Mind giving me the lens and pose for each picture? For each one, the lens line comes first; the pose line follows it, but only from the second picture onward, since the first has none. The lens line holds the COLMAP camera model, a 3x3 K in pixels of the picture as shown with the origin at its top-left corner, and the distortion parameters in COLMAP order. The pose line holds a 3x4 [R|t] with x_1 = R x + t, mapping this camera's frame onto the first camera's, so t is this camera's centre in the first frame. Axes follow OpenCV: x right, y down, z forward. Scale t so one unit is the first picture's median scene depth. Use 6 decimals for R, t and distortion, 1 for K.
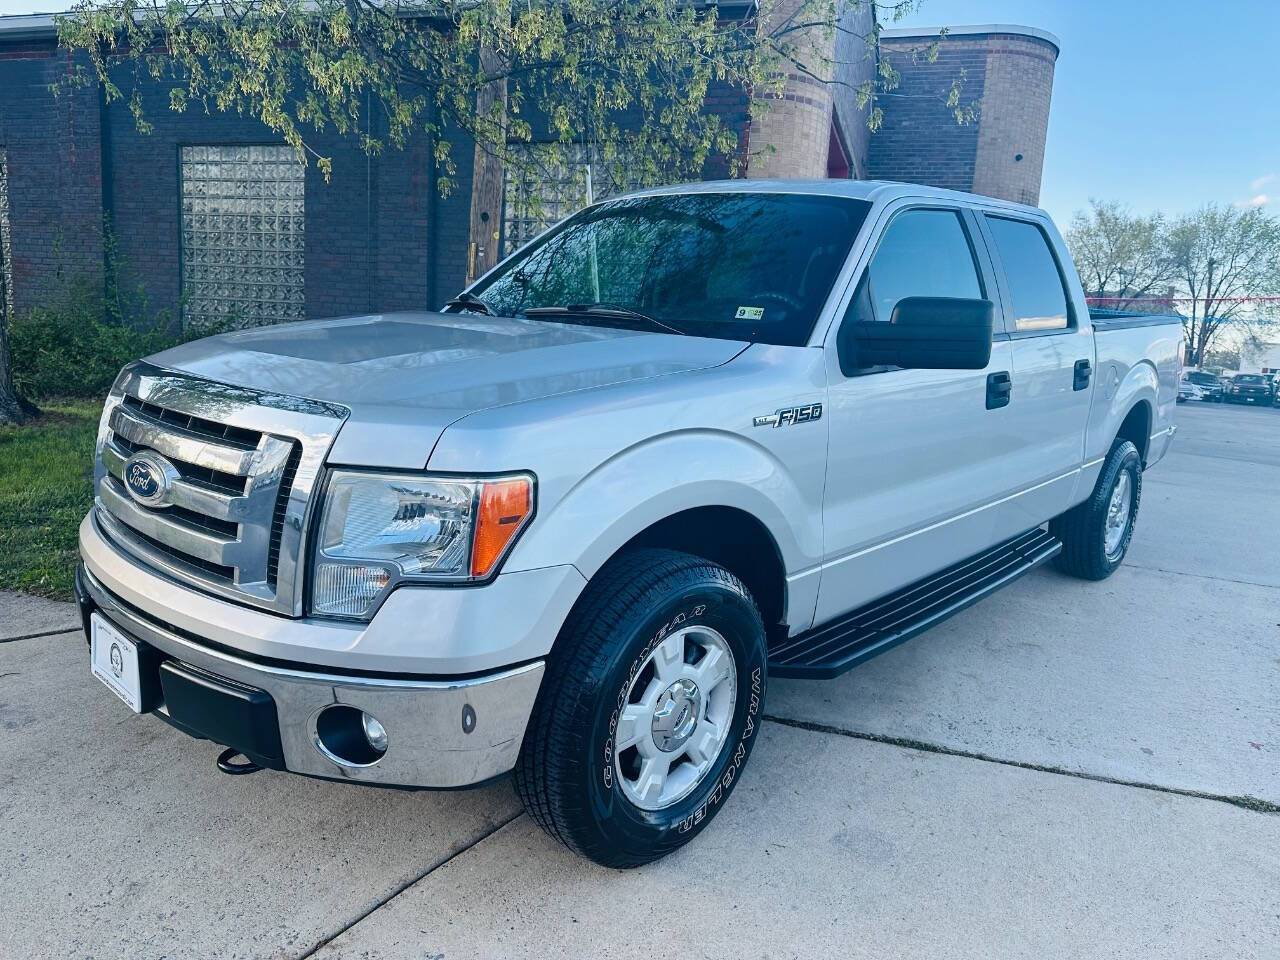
lens RADIAL K [[934.4, 0, 651.4], [0, 934.4, 484.0], [0, 0, 1]] dist [0.011926, -0.024209]
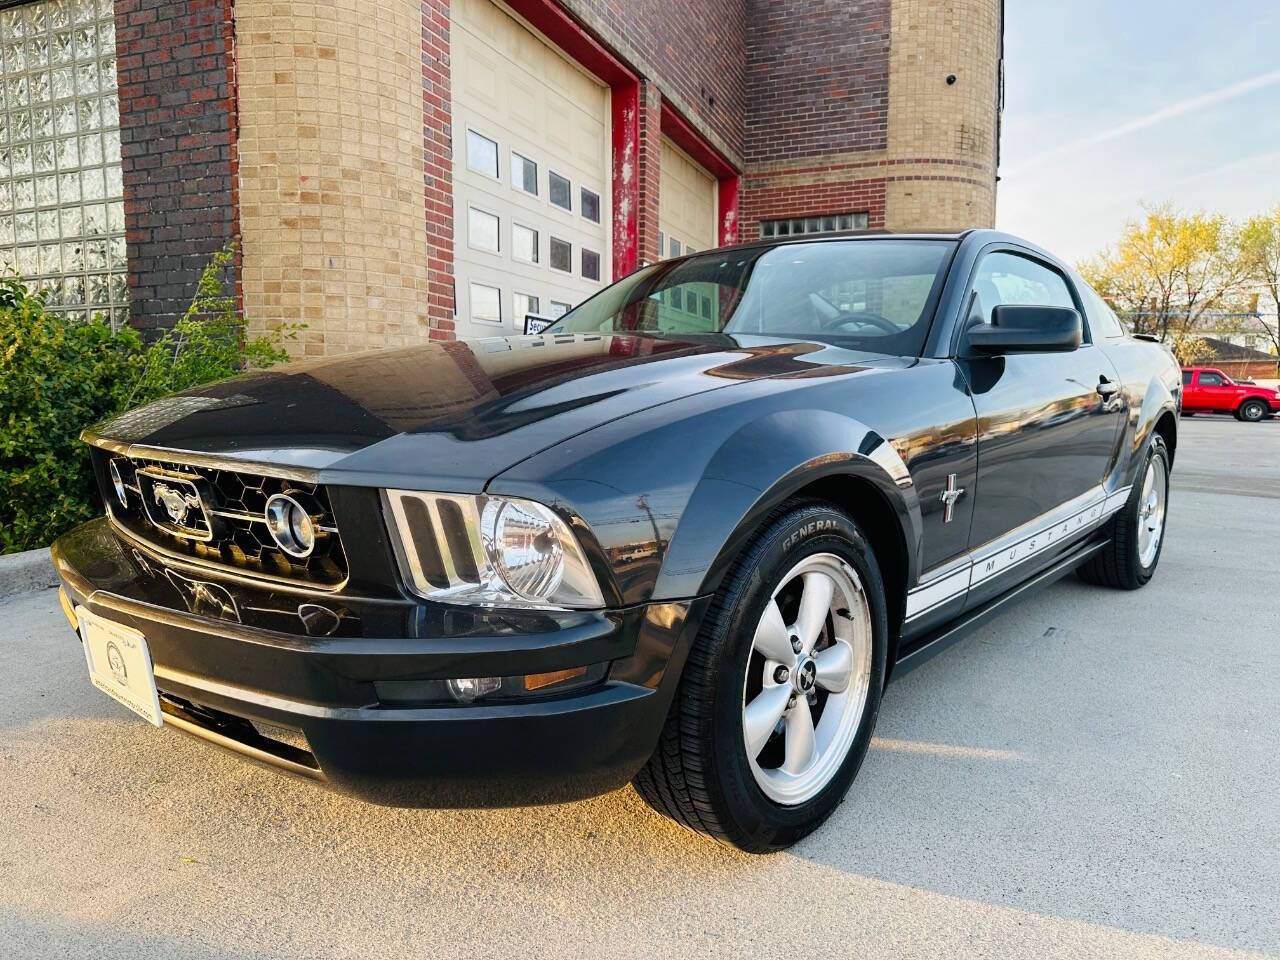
lens RADIAL K [[934.4, 0, 632.3], [0, 934.4, 486.2], [0, 0, 1]] dist [0.011926, -0.024209]
pose [[0.993978, -0.049531, -0.097744, 0.312436], [0.044156, 0.997431, -0.056407, -0.020994], [0.100286, 0.051752, 0.993612, 0.437836]]
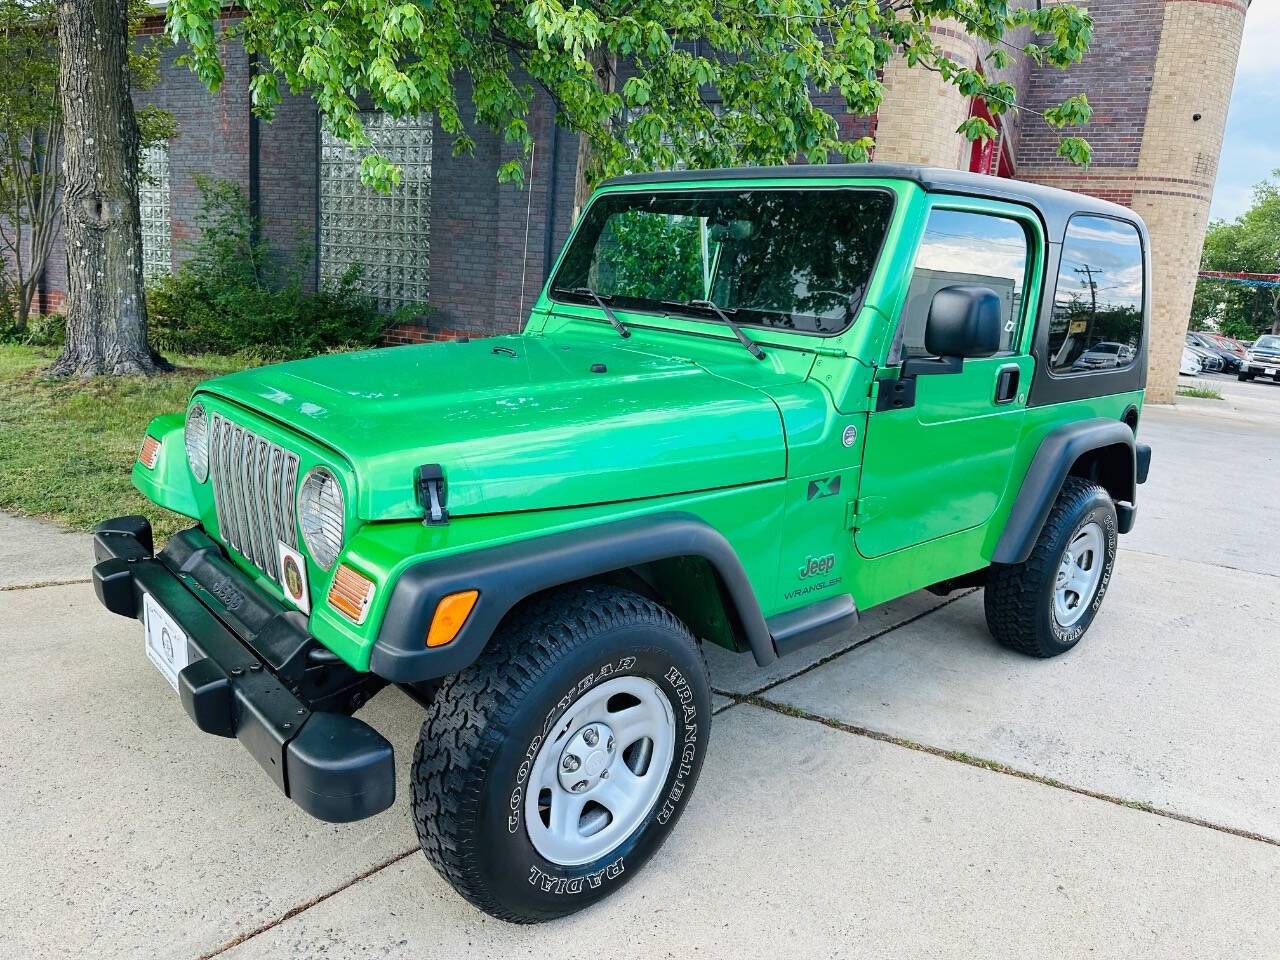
lens RADIAL K [[934.4, 0, 639.0], [0, 934.4, 489.6], [0, 0, 1]] dist [0.011926, -0.024209]
pose [[0.986933, 0.049090, -0.153473, 0.024867], [-0.043618, 0.998294, 0.038820, -0.001025], [0.155117, -0.031618, 0.987390, 0.019291]]
